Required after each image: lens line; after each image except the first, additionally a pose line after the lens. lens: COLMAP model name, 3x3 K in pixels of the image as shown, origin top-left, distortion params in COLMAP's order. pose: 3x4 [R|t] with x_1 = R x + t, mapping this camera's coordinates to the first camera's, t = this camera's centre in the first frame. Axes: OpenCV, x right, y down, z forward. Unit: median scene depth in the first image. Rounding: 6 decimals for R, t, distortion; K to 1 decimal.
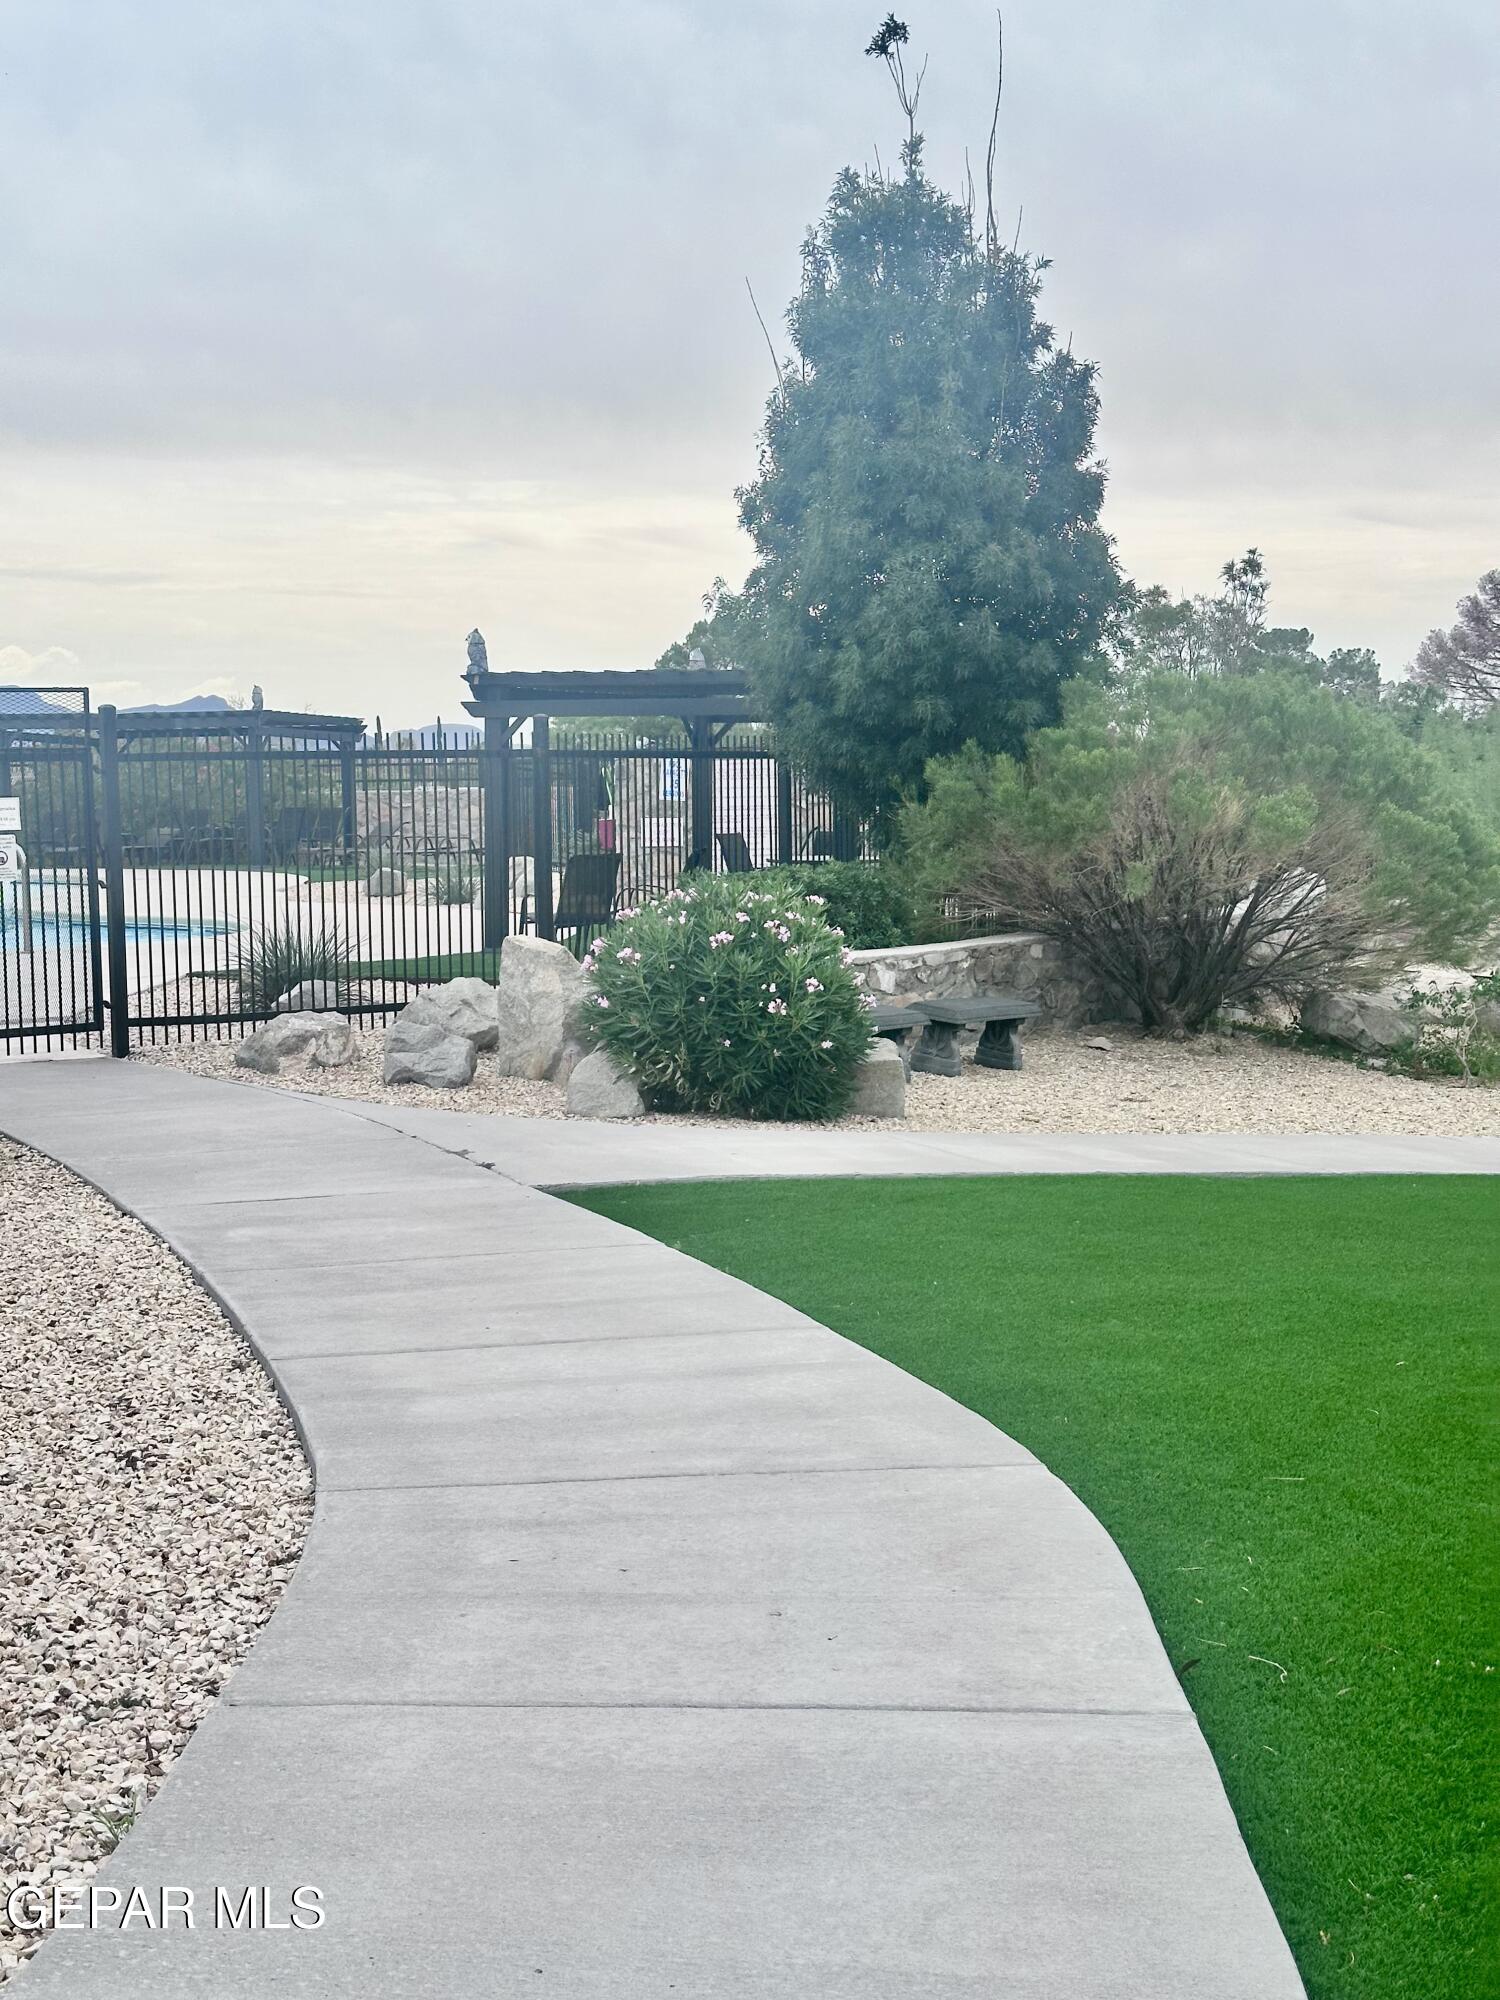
lens RADIAL K [[2837.3, 0, 743.4], [0, 2837.3, 1006.2], [0, 0, 1]] dist [0.148269, 0.000000]
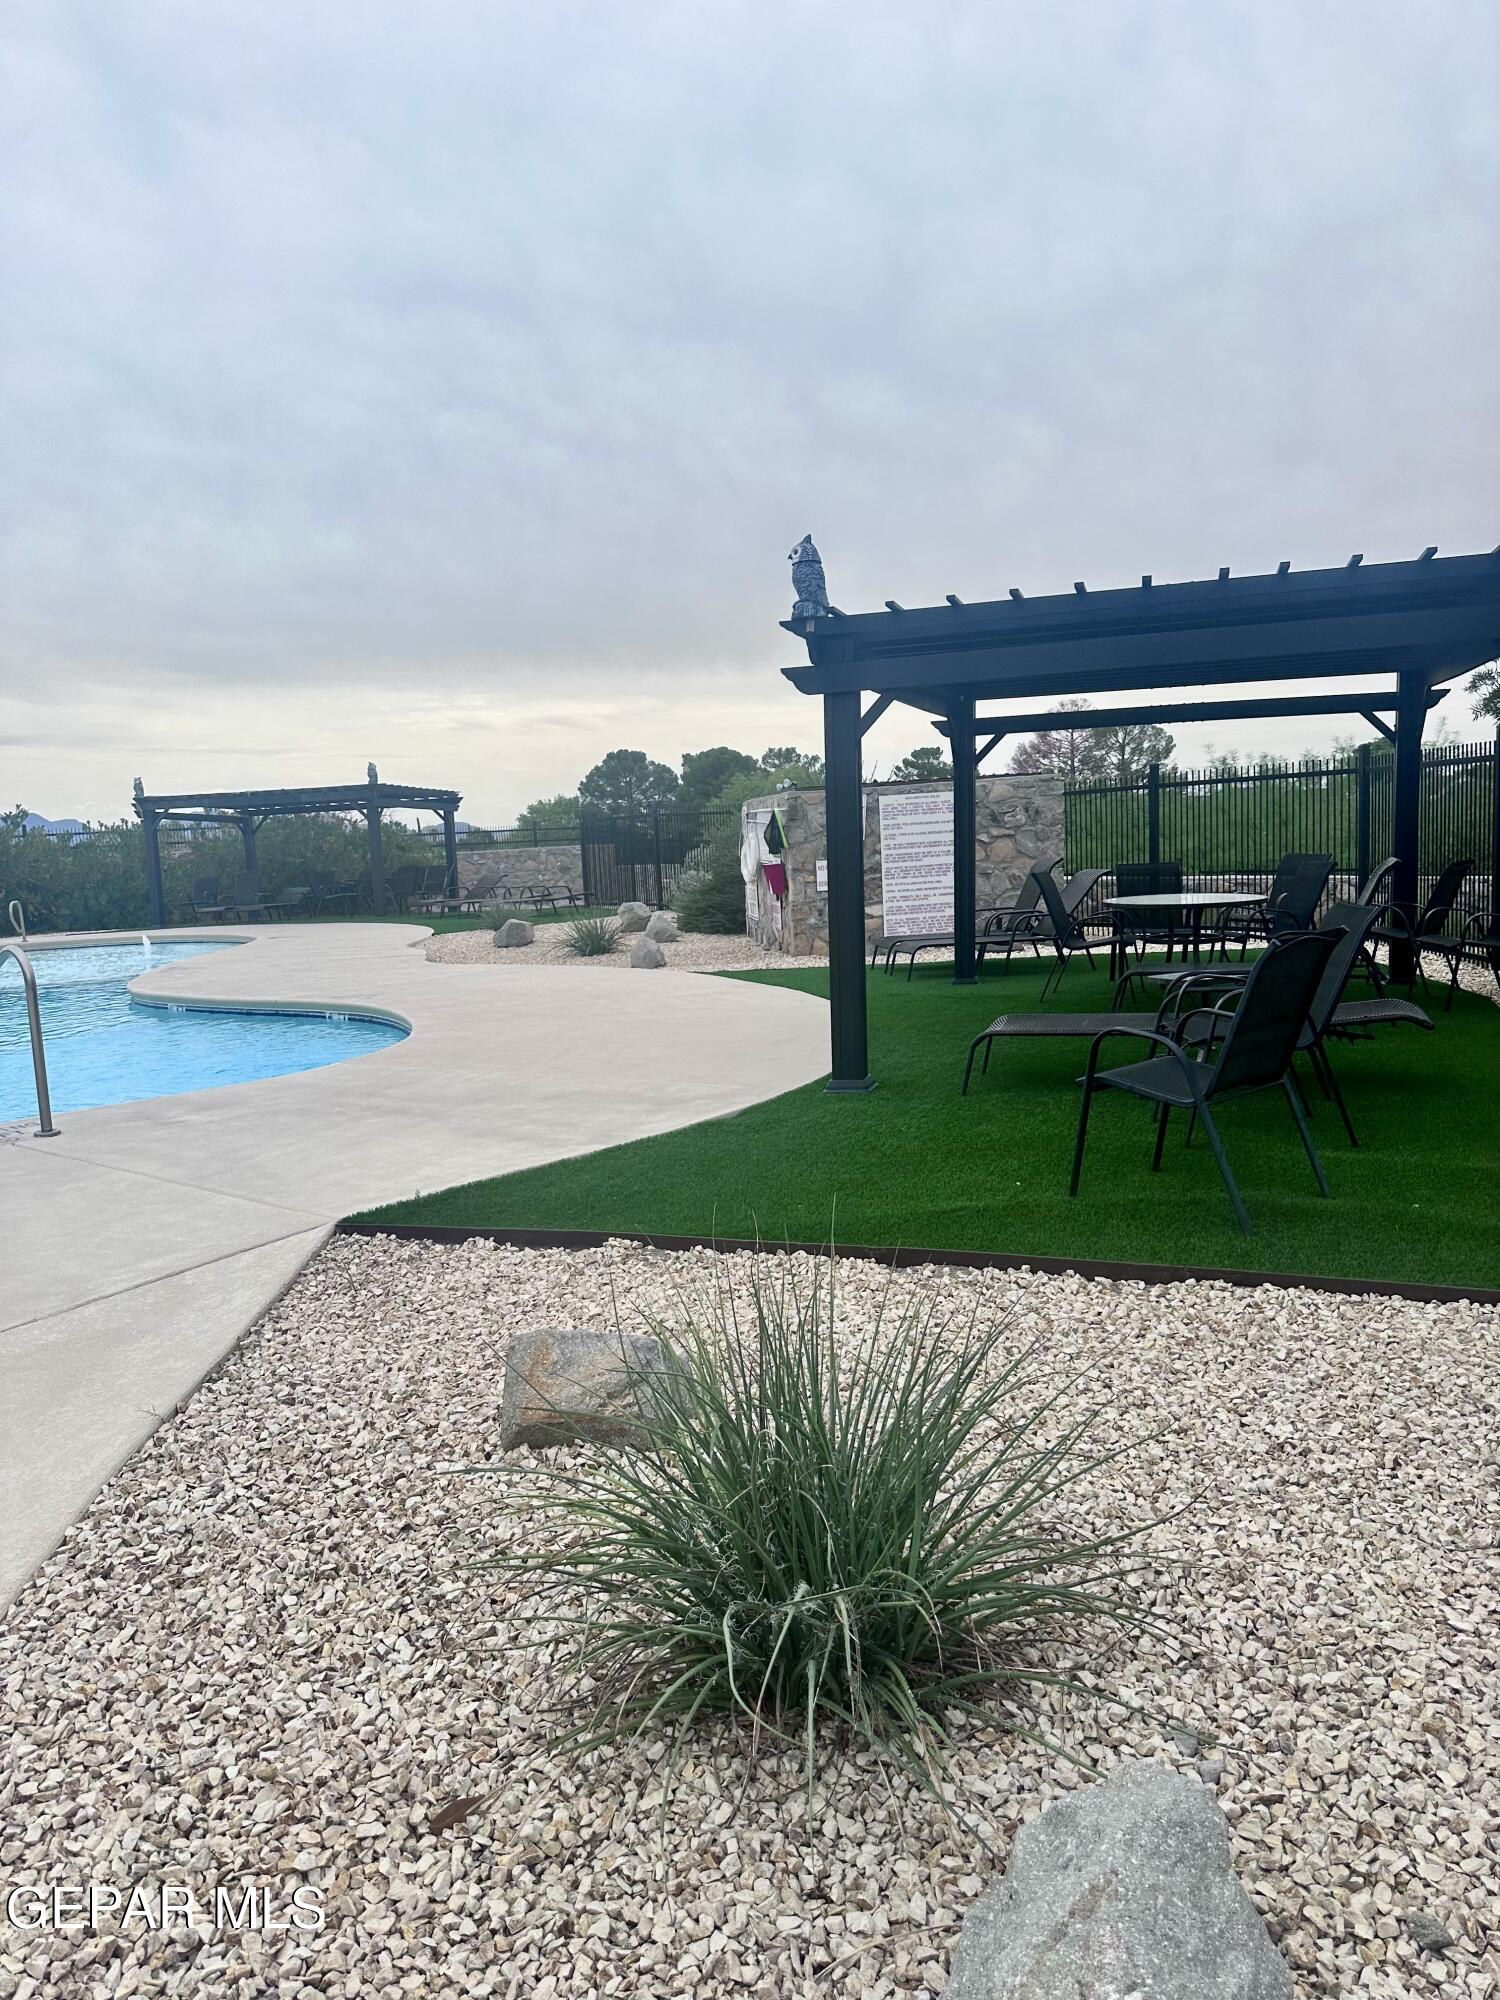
lens RADIAL K [[1406.6, 0, 764.9], [0, 1406.6, 993.4], [0, 0, 1]] dist [0.038621, -0.049657]
pose [[0.992424, -0.053084, 0.110799, -0.092853], [0.049936, 0.998271, 0.030998, -0.032623], [-0.112253, -0.025230, 0.993359, 0.473377]]
